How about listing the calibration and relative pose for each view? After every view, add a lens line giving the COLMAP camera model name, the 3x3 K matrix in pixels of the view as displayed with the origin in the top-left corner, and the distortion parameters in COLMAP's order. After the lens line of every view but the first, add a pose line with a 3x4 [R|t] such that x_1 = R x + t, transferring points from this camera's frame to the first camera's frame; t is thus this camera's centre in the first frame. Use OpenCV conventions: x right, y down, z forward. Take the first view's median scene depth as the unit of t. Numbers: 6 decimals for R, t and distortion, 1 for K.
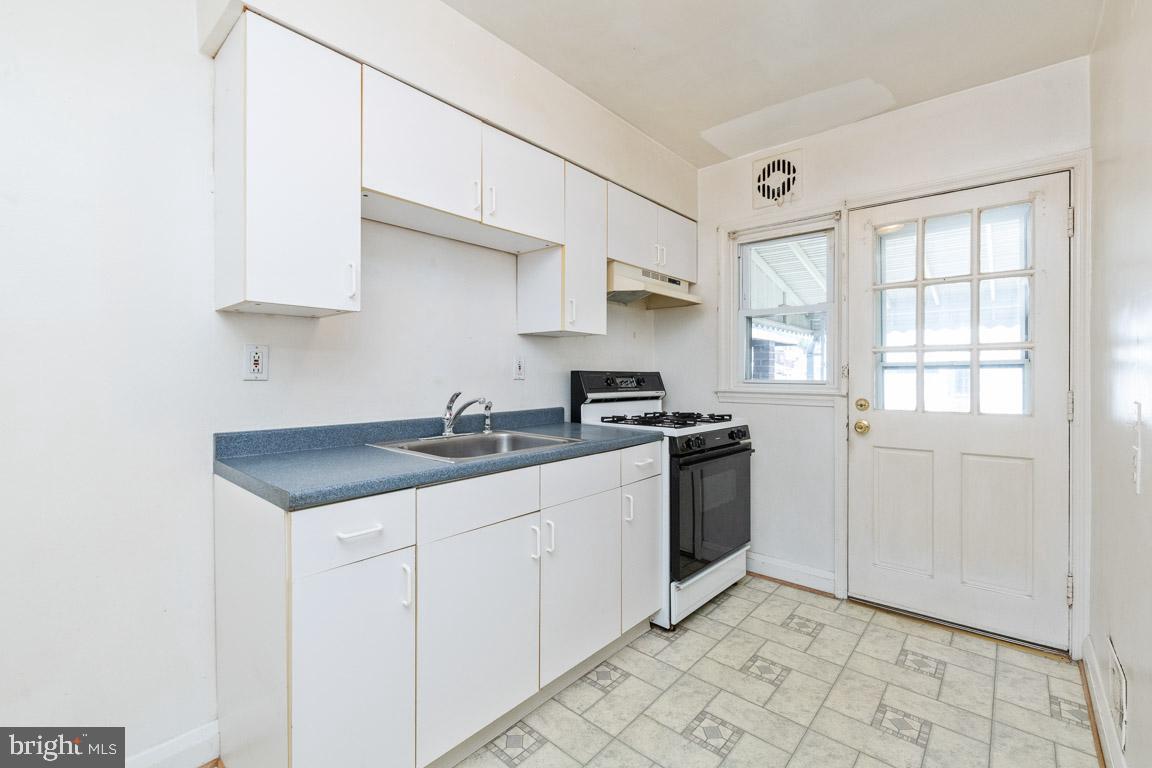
lens RADIAL K [[498.4, 0, 577.9], [0, 498.4, 375.1], [0, 0, 1]] dist [0.003349, 0.000262]
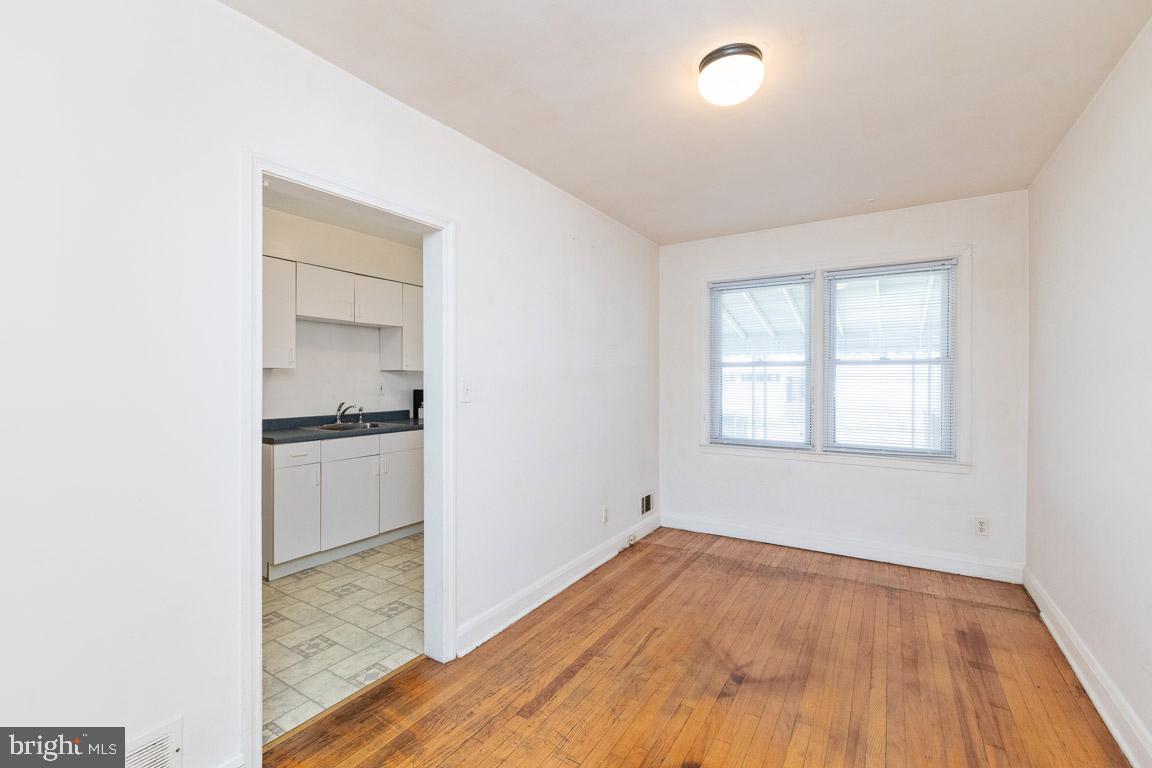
lens RADIAL K [[498.4, 0, 573.1], [0, 498.4, 385.2], [0, 0, 1]] dist [0.003349, 0.000262]
pose [[0.989636, -0.002953, 0.143567, 0.327238], [0.002262, 0.999985, 0.004980, -0.036674], [-0.143580, -0.004604, 0.989628, -0.954971]]
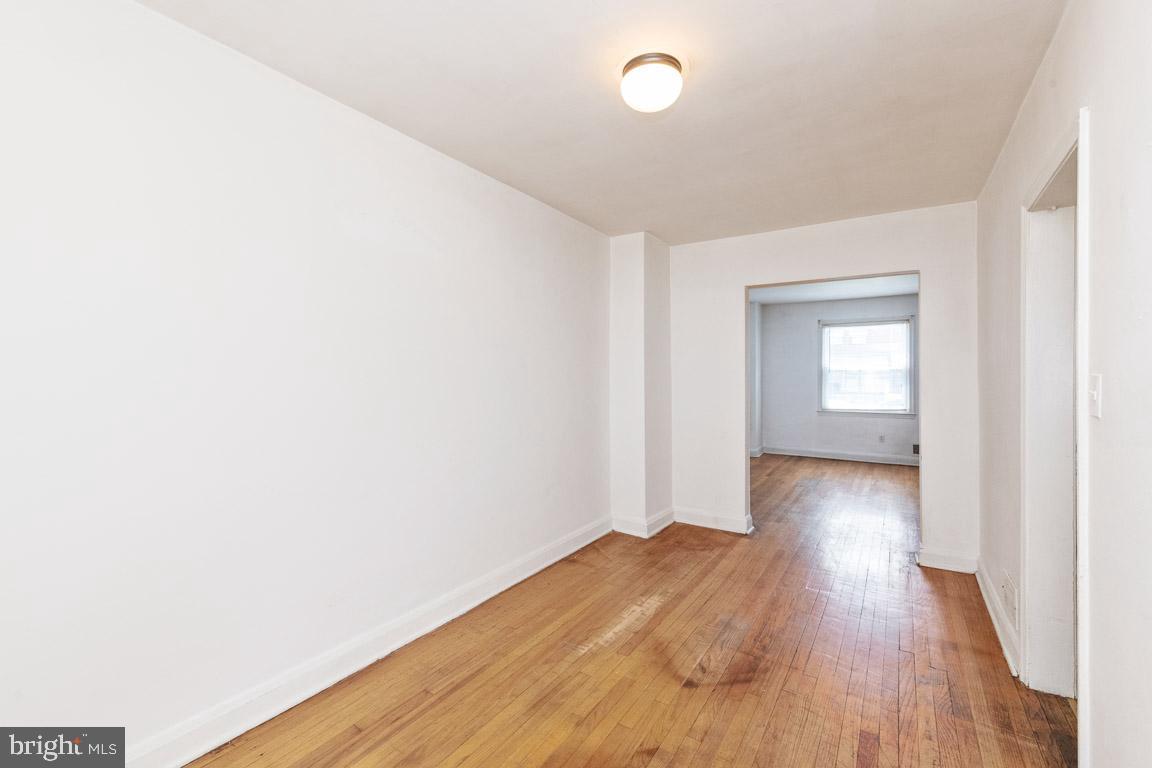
lens RADIAL K [[498.4, 0, 574.5], [0, 498.4, 378.9], [0, 0, 1]] dist [0.003349, 0.000262]
pose [[-0.990163, 0.002389, -0.139897, 0.908451], [0.001232, 0.999964, 0.008356, -0.041666], [0.139912, 0.008102, -0.990131, 0.536371]]
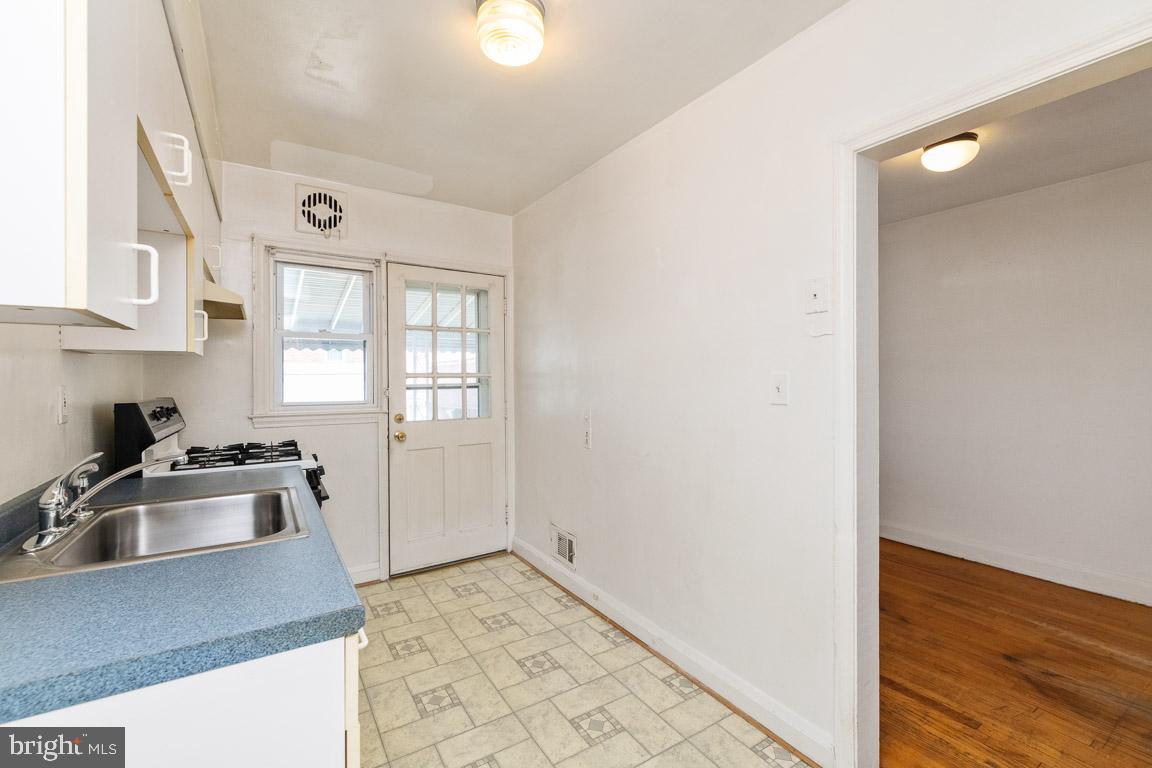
lens RADIAL K [[498.4, 0, 578.2], [0, 498.4, 380.5], [0, 0, 1]] dist [0.003349, 0.000262]
pose [[0.277749, -0.006655, 0.960630, -0.551652], [0.008919, 0.999951, 0.004349, -0.041949], [-0.960612, 0.007360, 0.277795, 0.229532]]
